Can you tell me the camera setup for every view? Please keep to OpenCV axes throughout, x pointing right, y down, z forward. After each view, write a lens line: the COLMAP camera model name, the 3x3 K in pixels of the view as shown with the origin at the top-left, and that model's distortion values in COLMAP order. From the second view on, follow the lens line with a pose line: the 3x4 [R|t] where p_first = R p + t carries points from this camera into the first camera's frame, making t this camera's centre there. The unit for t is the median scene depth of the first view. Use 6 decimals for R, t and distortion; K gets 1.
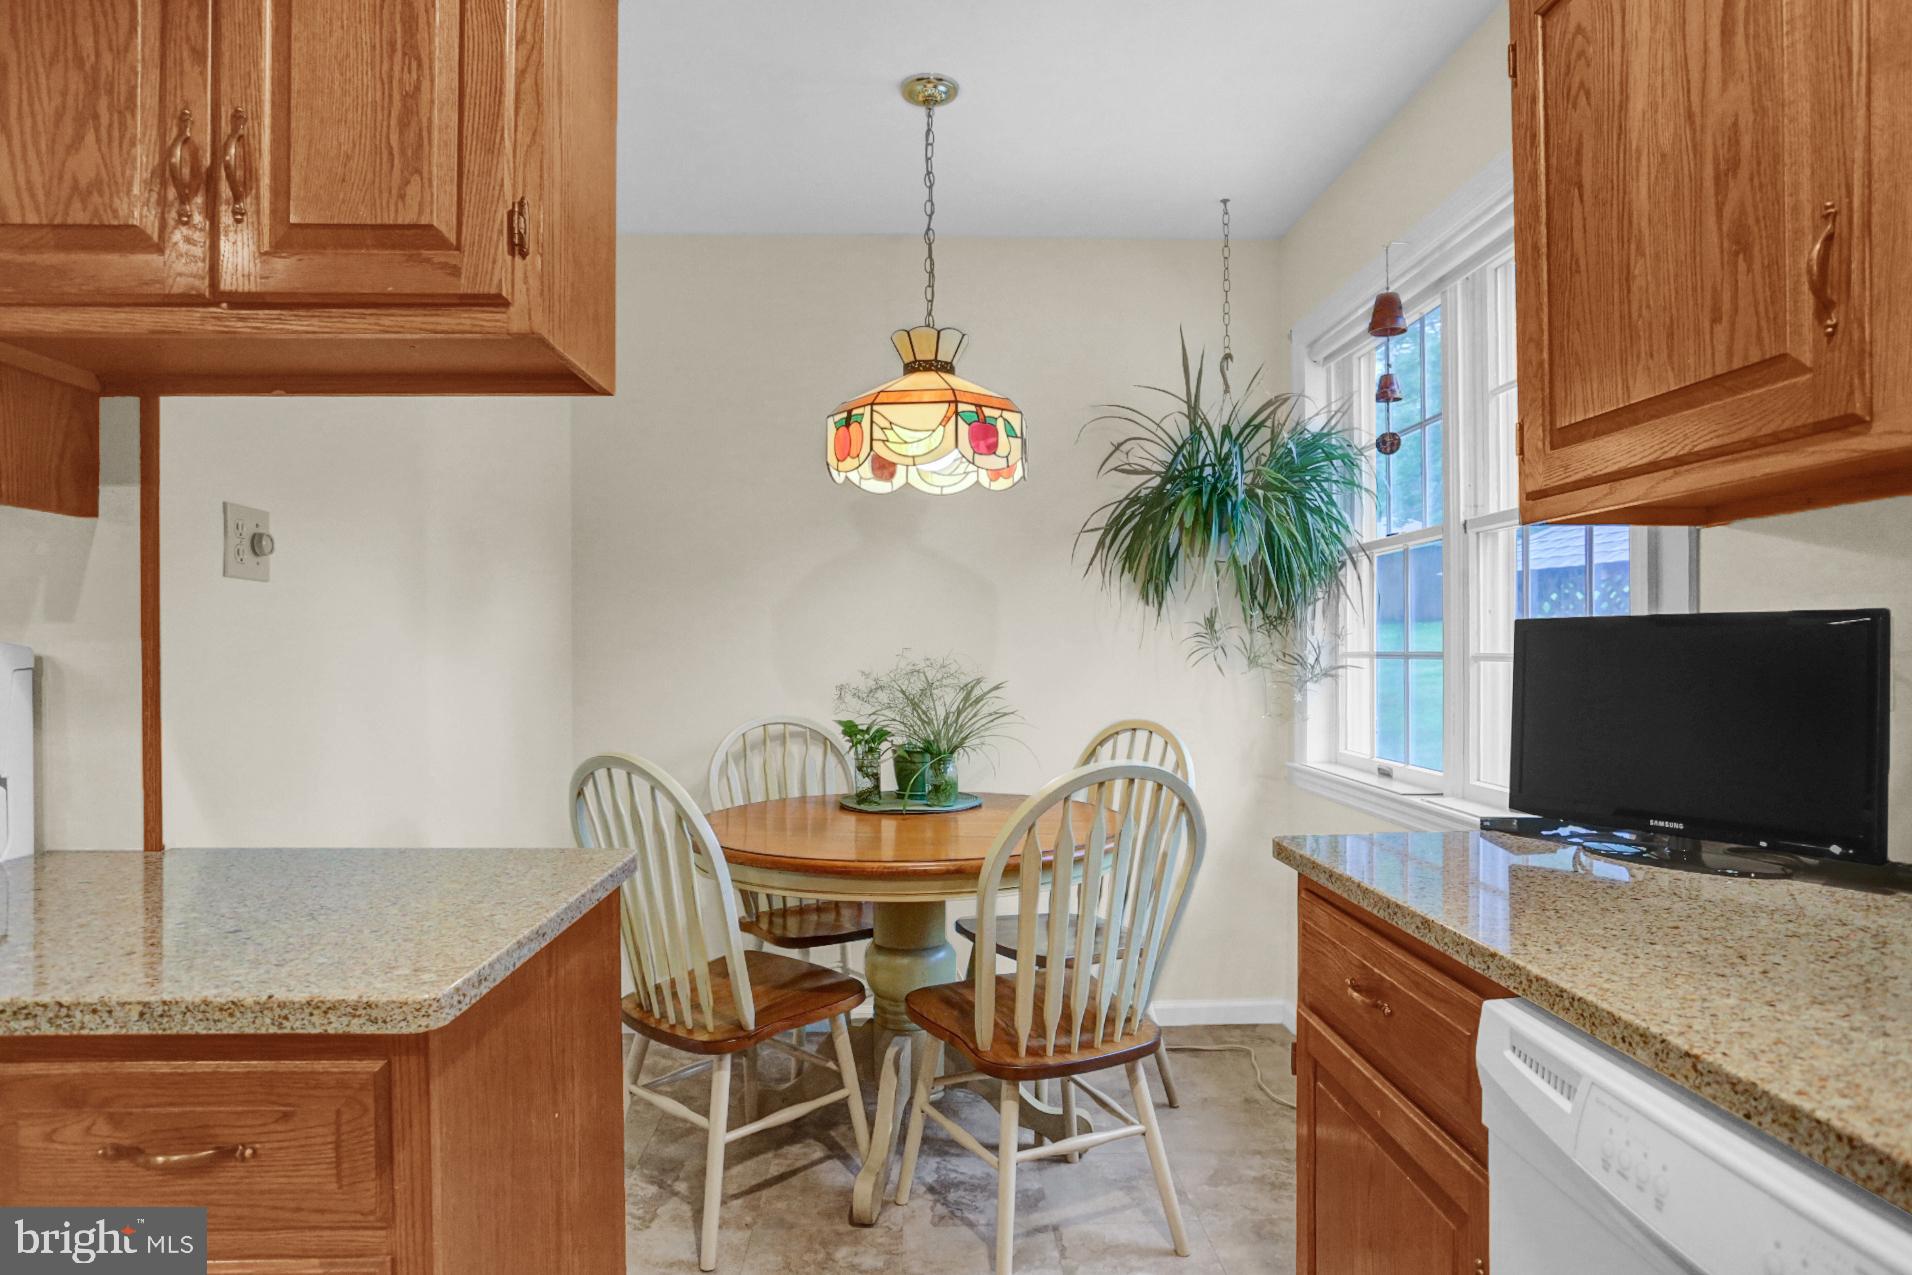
lens RADIAL K [[1093.4, 0, 939.2], [0, 1093.4, 640.9], [0, 0, 1]] dist [-0.050527, 0.020472]
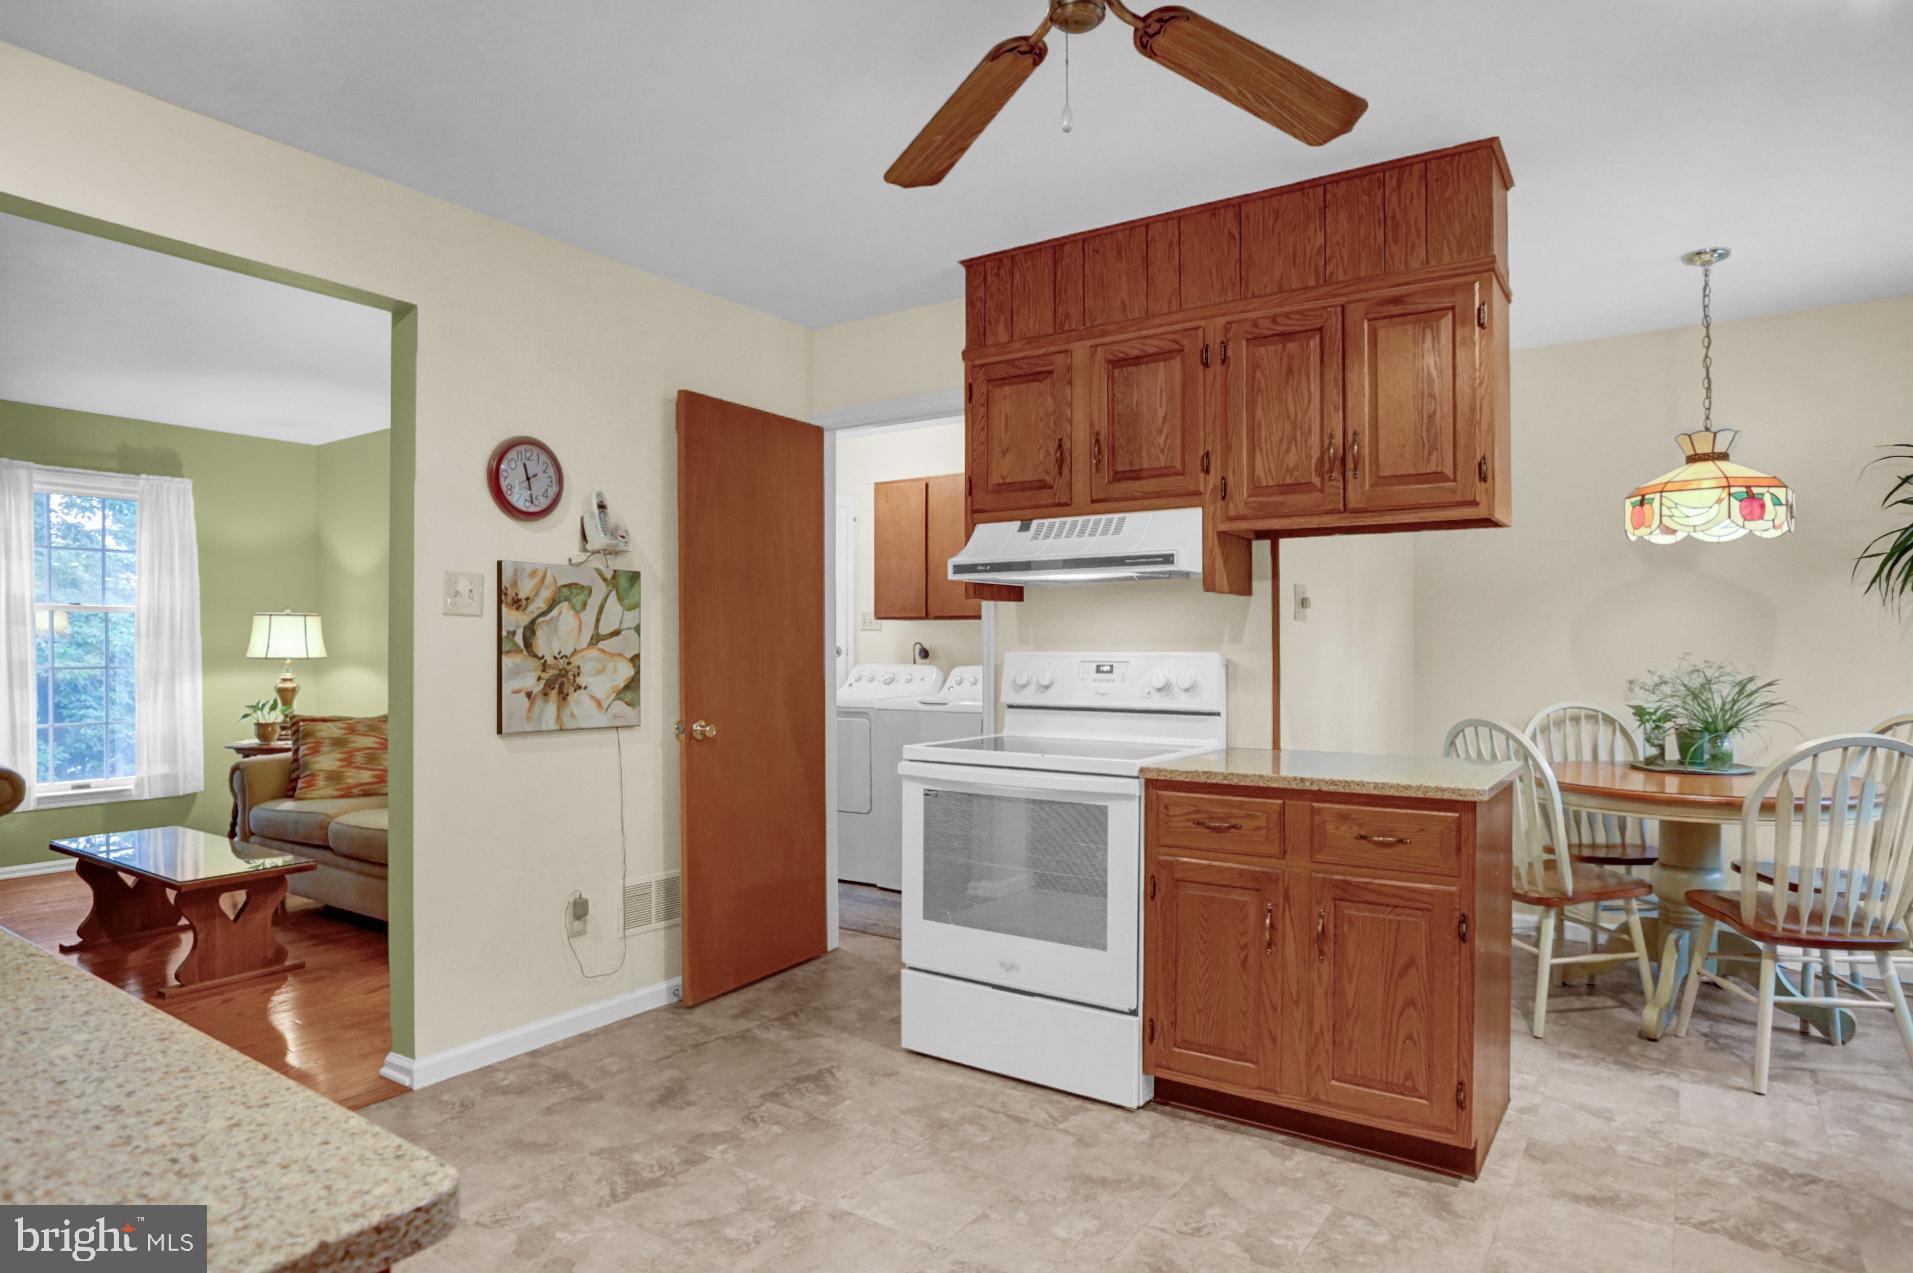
lens RADIAL K [[1094.0, 0, 937.6], [0, 1094.0, 648.7], [0, 0, 1]] dist [-0.050527, 0.020472]
pose [[0.803361, 0.004057, -0.595478, 0.017255], [0.003824, 0.999921, 0.011970, -0.022911], [0.595480, -0.011893, 0.803282, -0.755136]]
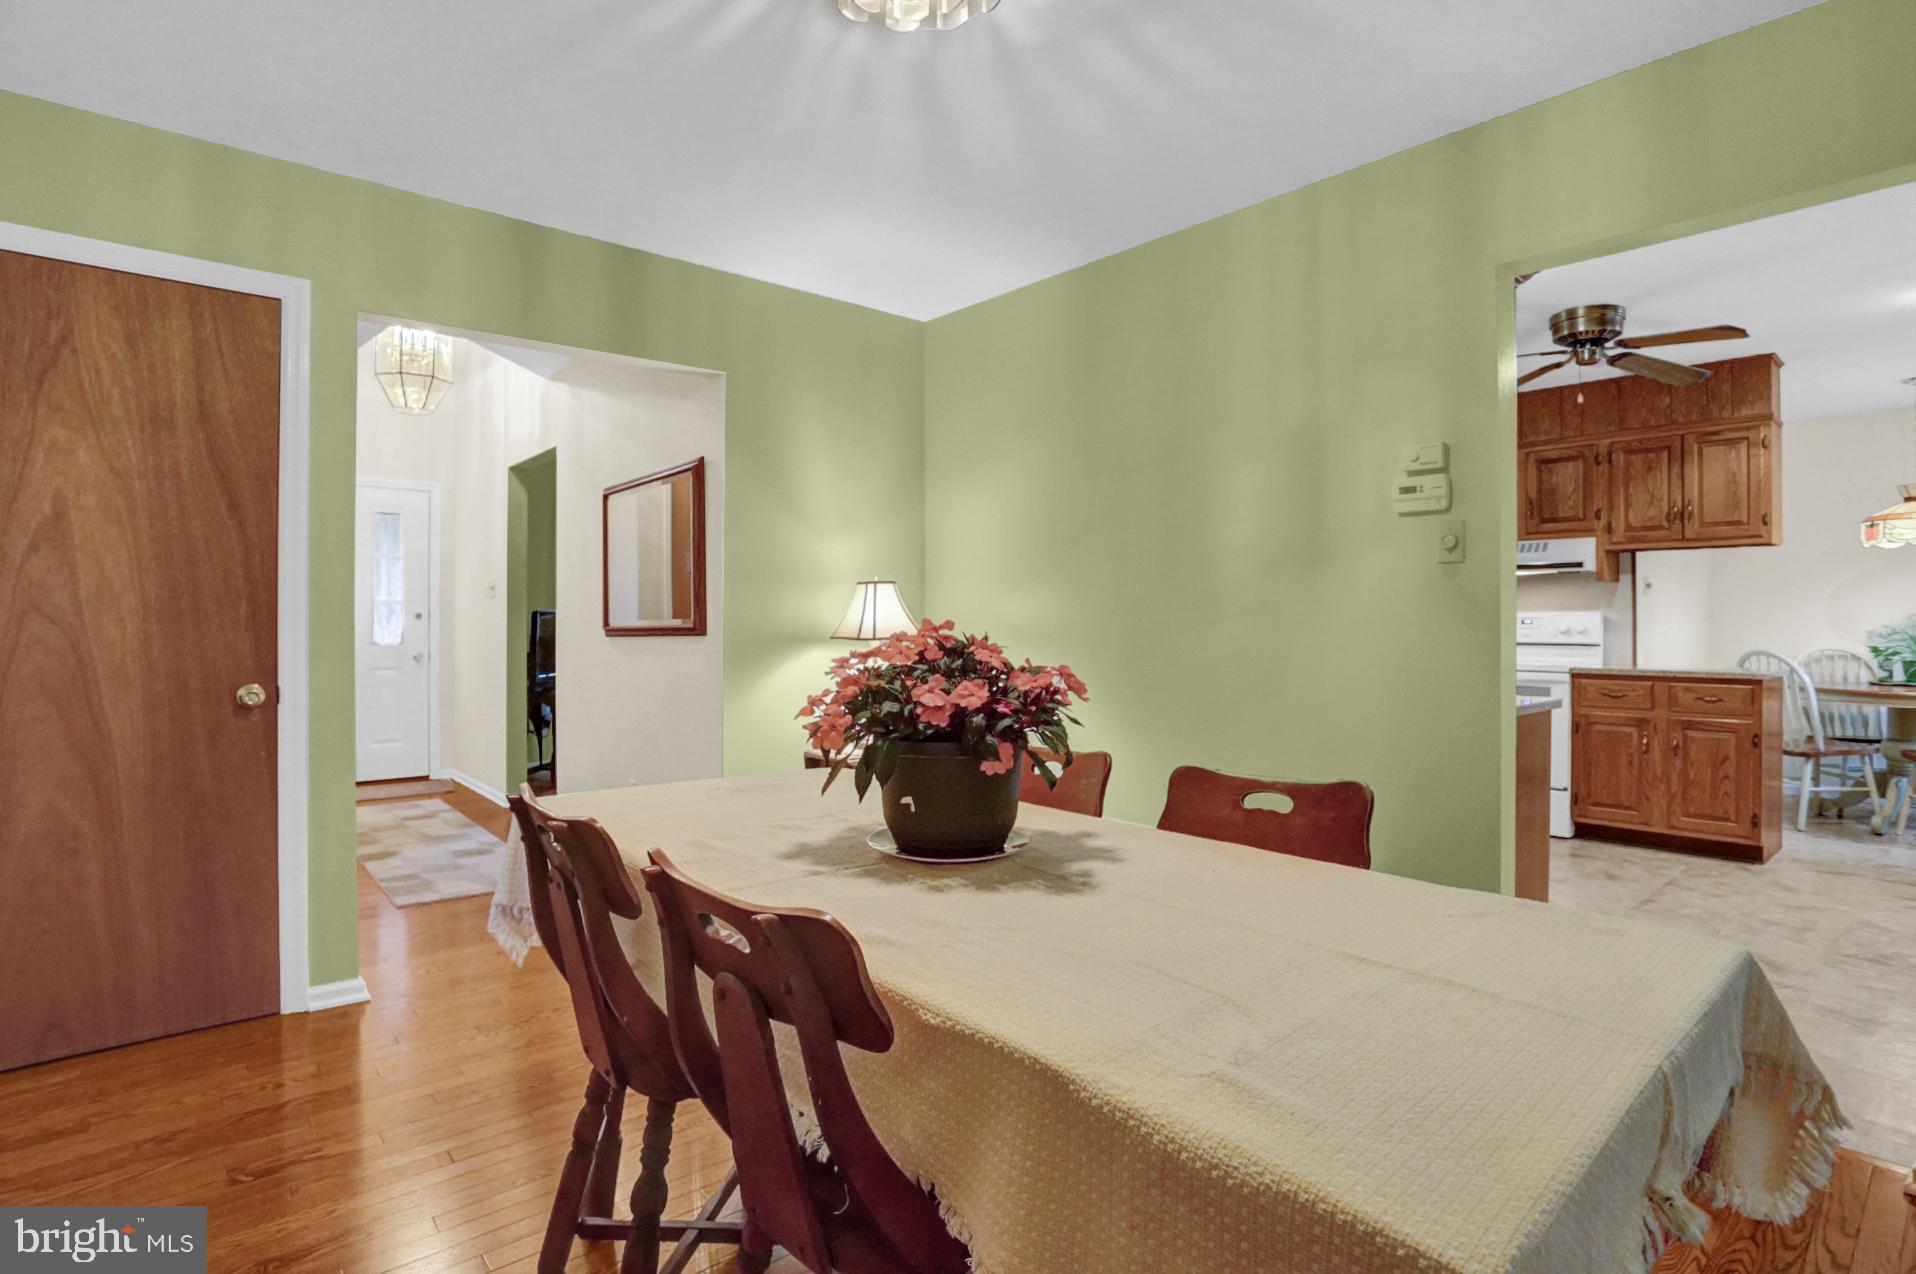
lens RADIAL K [[962.5, 0, 937.0], [0, 962.5, 619.7], [0, 0, 1]] dist [-0.033575, 0.008557]
pose [[0.635214, 0.003216, -0.772329, 0.225708], [0.005392, 0.999948, 0.008599, -0.011318], [0.772317, -0.009627, 0.635164, -2.106511]]
